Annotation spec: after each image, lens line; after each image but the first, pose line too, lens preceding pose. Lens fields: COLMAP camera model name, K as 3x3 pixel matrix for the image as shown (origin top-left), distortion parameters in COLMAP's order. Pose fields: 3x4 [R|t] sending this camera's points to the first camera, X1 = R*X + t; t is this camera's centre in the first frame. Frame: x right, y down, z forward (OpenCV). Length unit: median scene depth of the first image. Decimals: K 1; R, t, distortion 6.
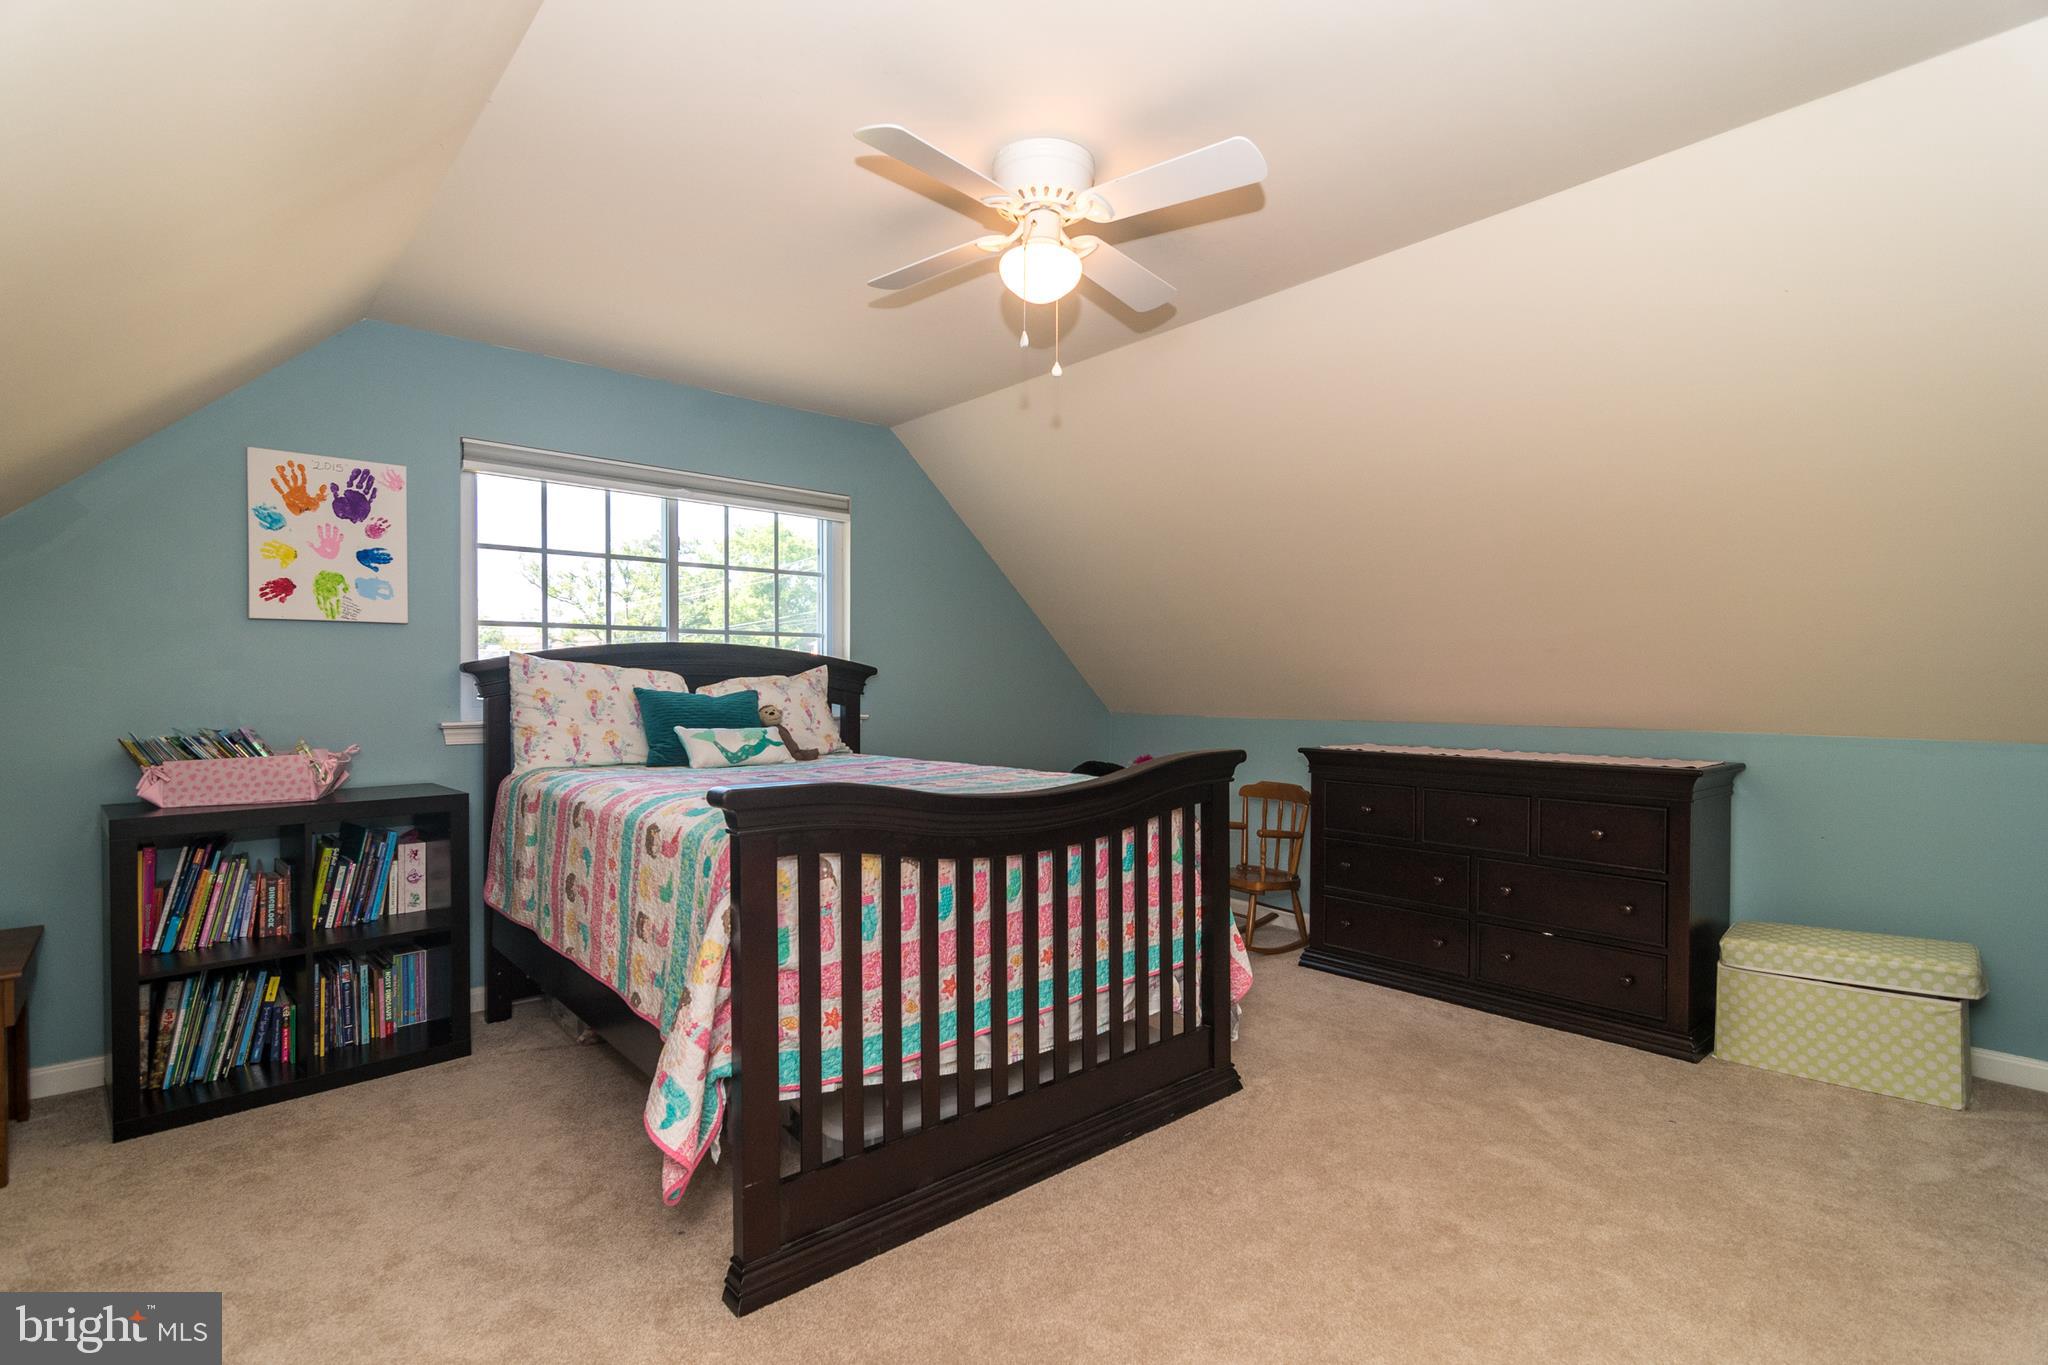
lens RADIAL K [[1016.2, 0, 1036.0], [0, 1016.2, 686.3], [0, 0, 1]] dist [0.000488, 0.004930]
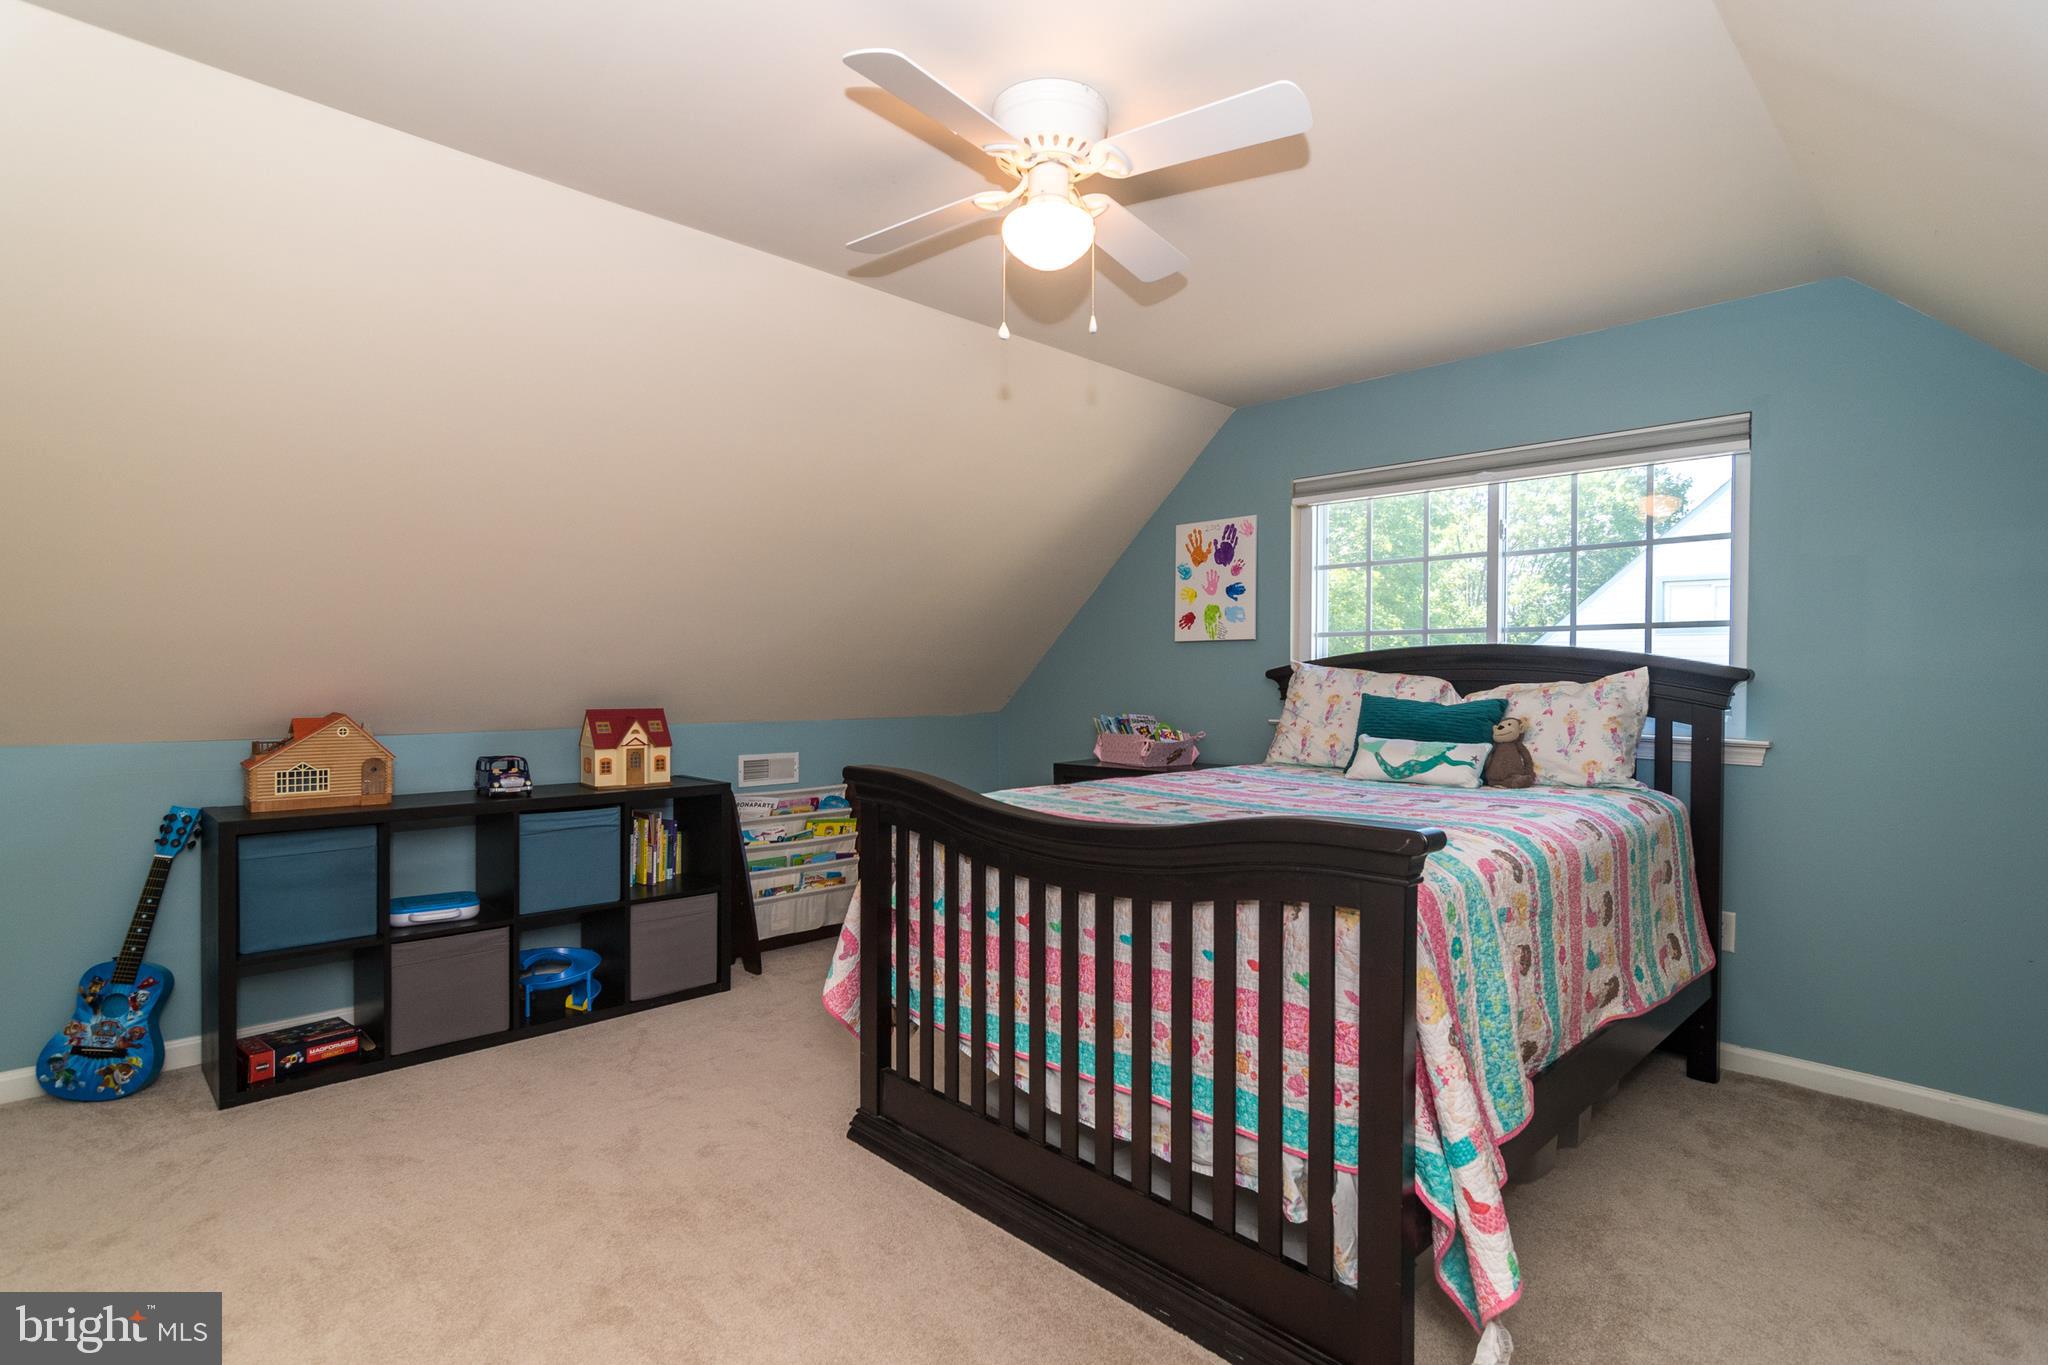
lens RADIAL K [[1016.2, 0, 1035.8], [0, 1016.2, 677.8], [0, 0, 1]] dist [0.000488, 0.004930]
pose [[0.031667, -0.003906, -0.999491, 0.640948], [-0.014623, 0.999884, -0.004371, -0.005370], [0.999392, 0.014754, 0.031606, 0.705678]]
